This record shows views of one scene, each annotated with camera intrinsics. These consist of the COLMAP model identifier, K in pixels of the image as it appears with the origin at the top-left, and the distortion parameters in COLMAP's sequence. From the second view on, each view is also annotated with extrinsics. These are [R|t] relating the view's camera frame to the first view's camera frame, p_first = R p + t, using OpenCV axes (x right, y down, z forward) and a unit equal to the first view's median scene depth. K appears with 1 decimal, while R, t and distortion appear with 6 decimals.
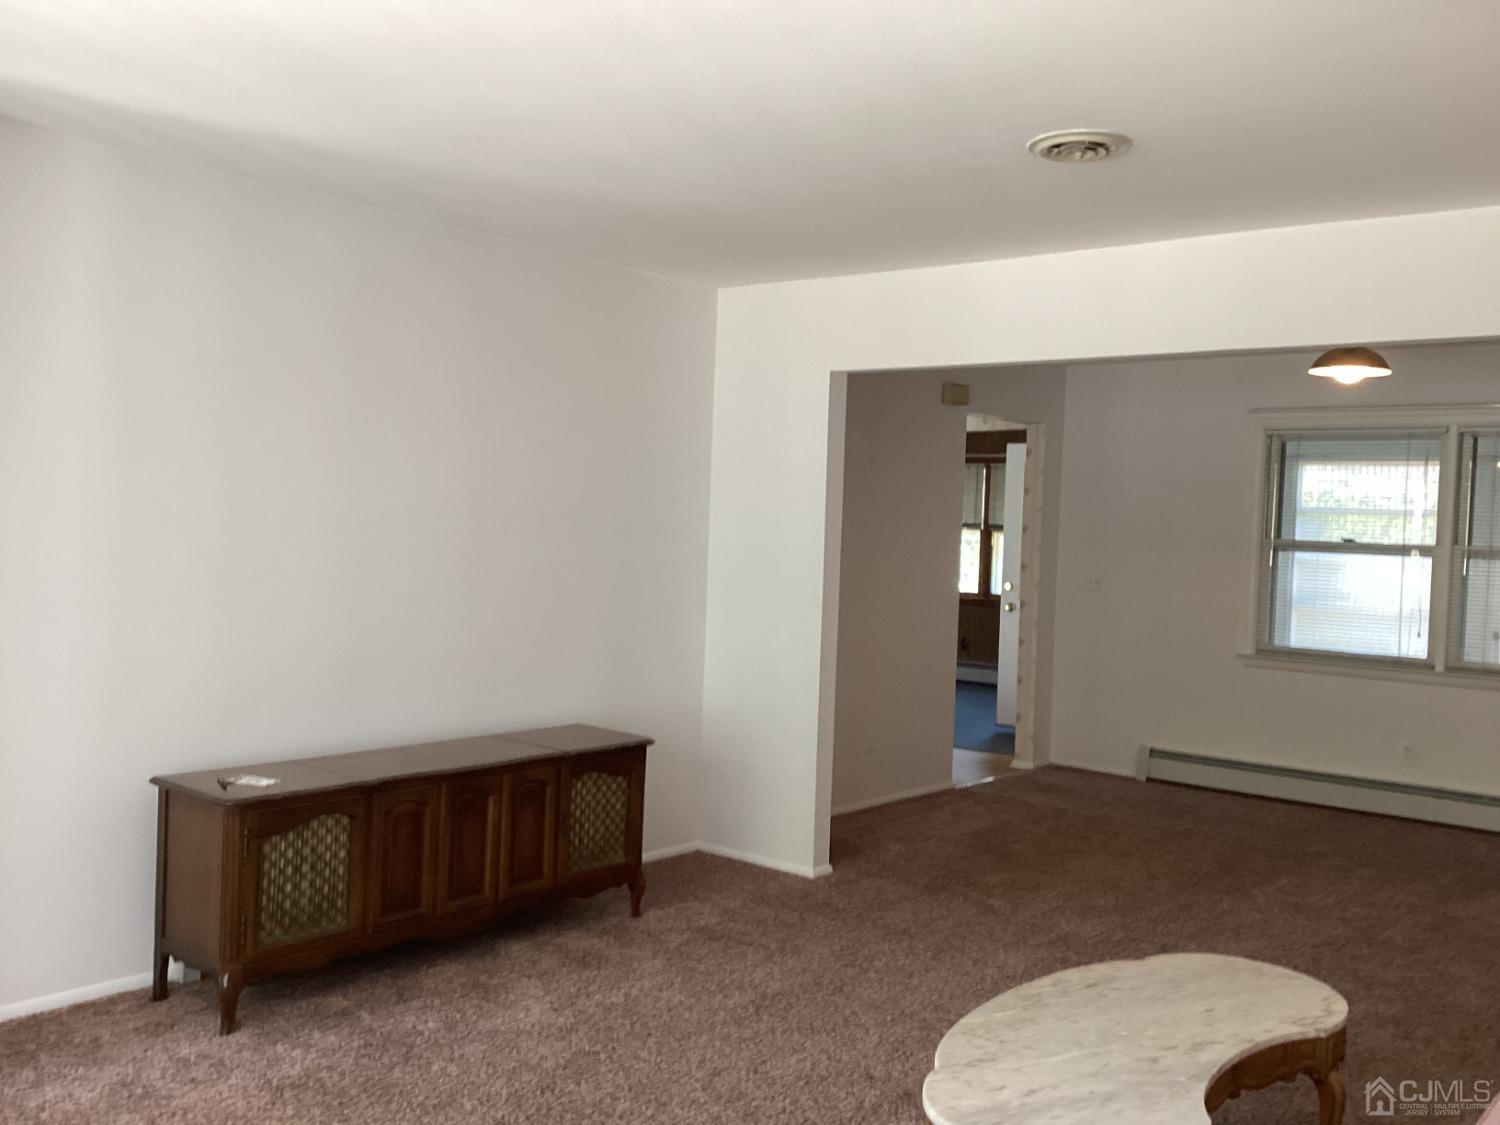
lens RADIAL K [[1341.8, 0, 749.2], [0, 1341.8, 553.3], [0, 0, 1]] dist [0.104919, -0.153818]
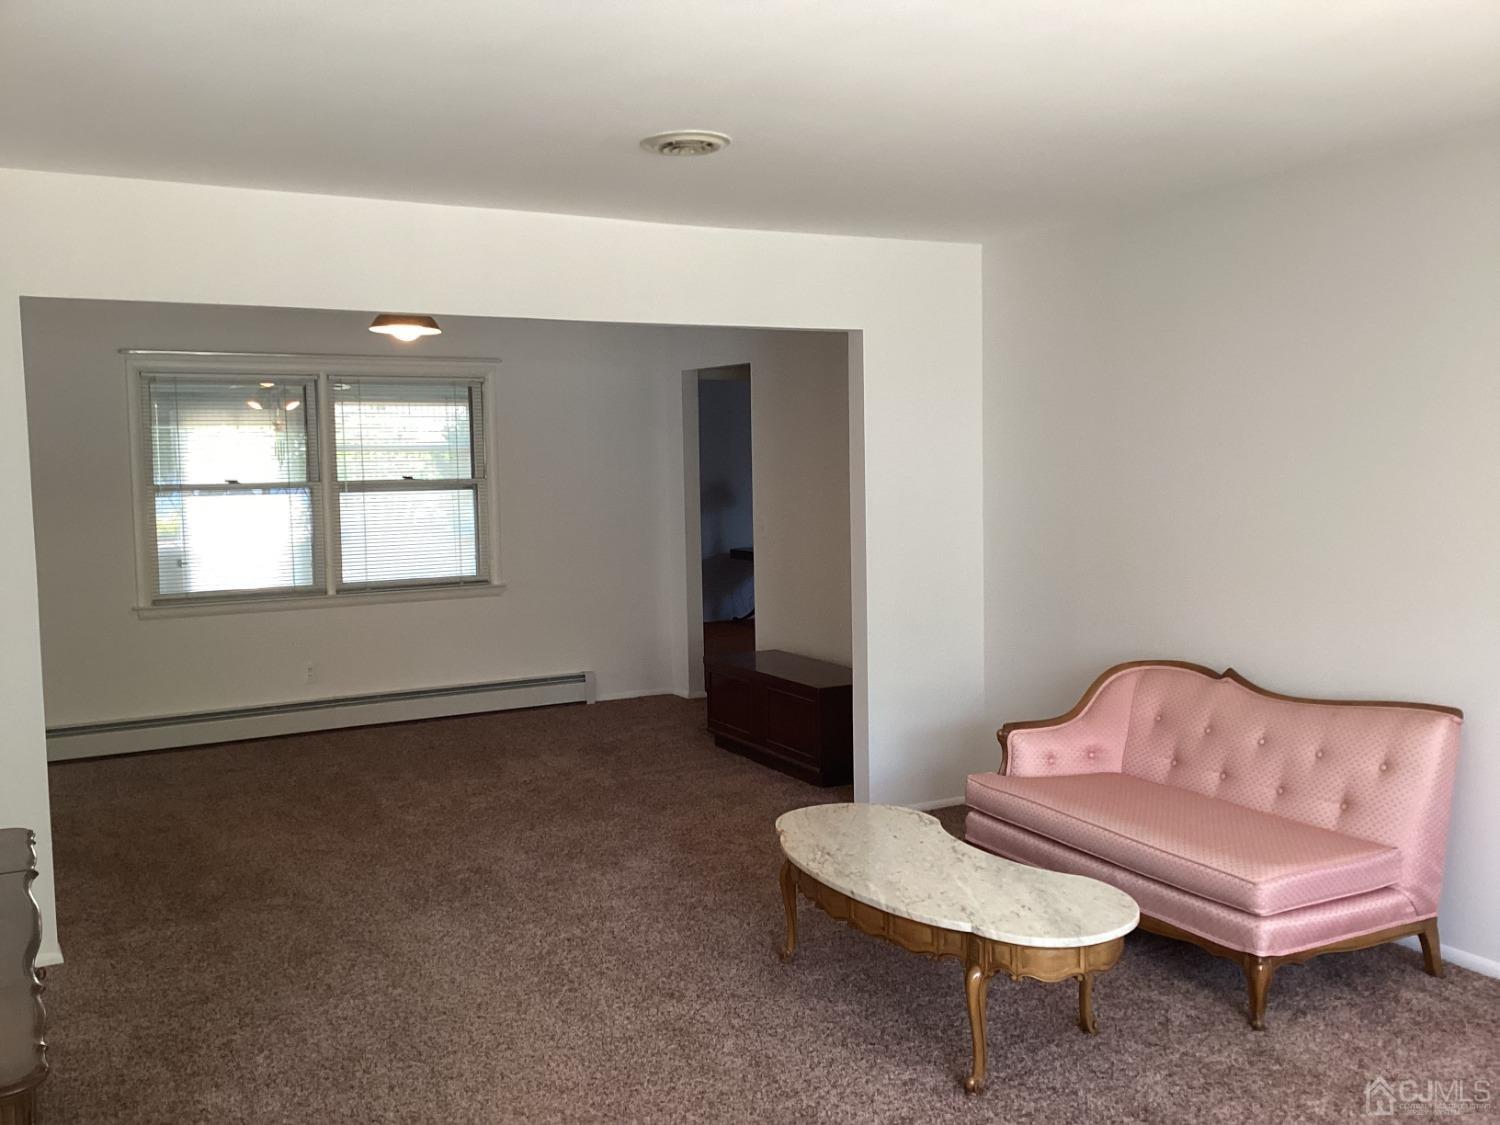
lens RADIAL K [[1341.8, 0, 749.2], [0, 1341.8, 553.3], [0, 0, 1]] dist [0.104919, -0.153818]
pose [[0.373264, -0.108487, 0.921360, -0.518391], [0.056499, 0.993954, 0.094146, -0.043423], [-0.926003, 0.016915, 0.377137, 0.355388]]
